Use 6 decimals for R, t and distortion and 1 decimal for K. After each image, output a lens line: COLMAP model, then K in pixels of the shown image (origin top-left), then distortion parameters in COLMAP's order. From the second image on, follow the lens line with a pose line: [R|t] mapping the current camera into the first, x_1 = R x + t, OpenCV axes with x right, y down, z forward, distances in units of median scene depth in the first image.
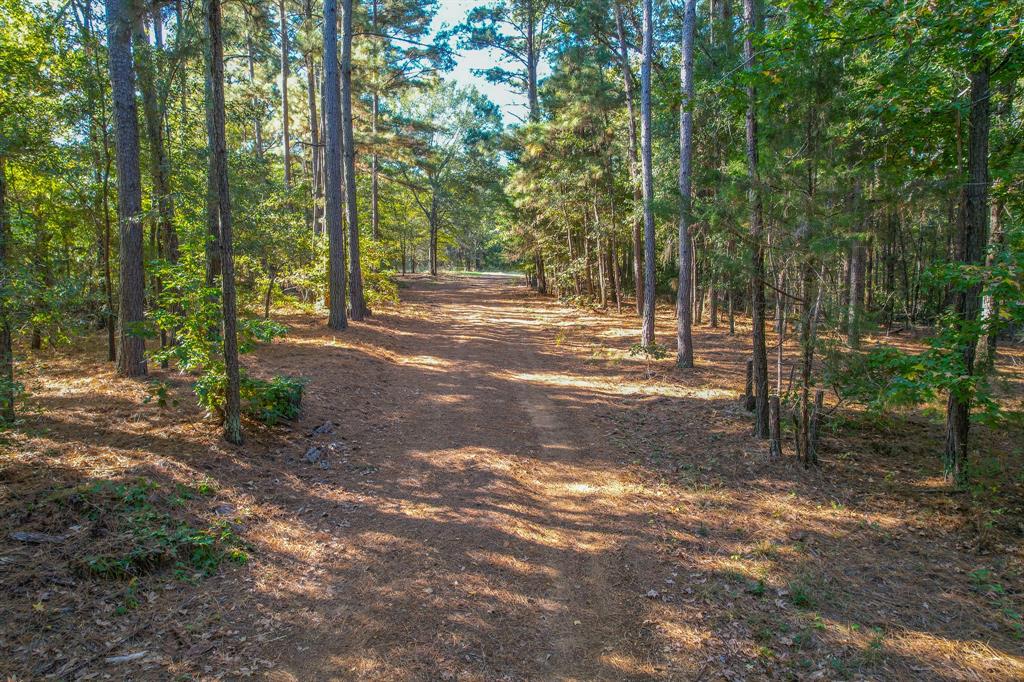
lens RADIAL K [[651.7, 0, 511.1], [0, 651.7, 335.4], [0, 0, 1]] dist [-0.000142, -0.000213]
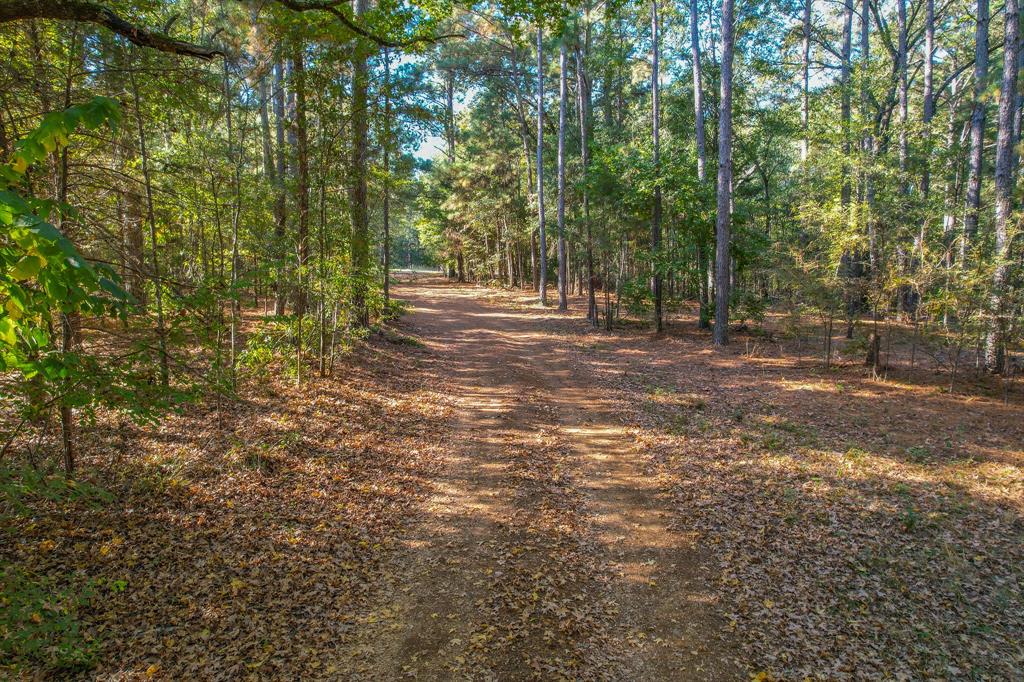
lens RADIAL K [[651.7, 0, 510.5], [0, 651.7, 343.8], [0, 0, 1]] dist [-0.000142, -0.000213]
pose [[0.984835, -0.018257, 0.172531, -0.133205], [0.016420, 0.999792, 0.012068, 0.075538], [-0.172716, -0.009052, 0.984930, -0.527846]]
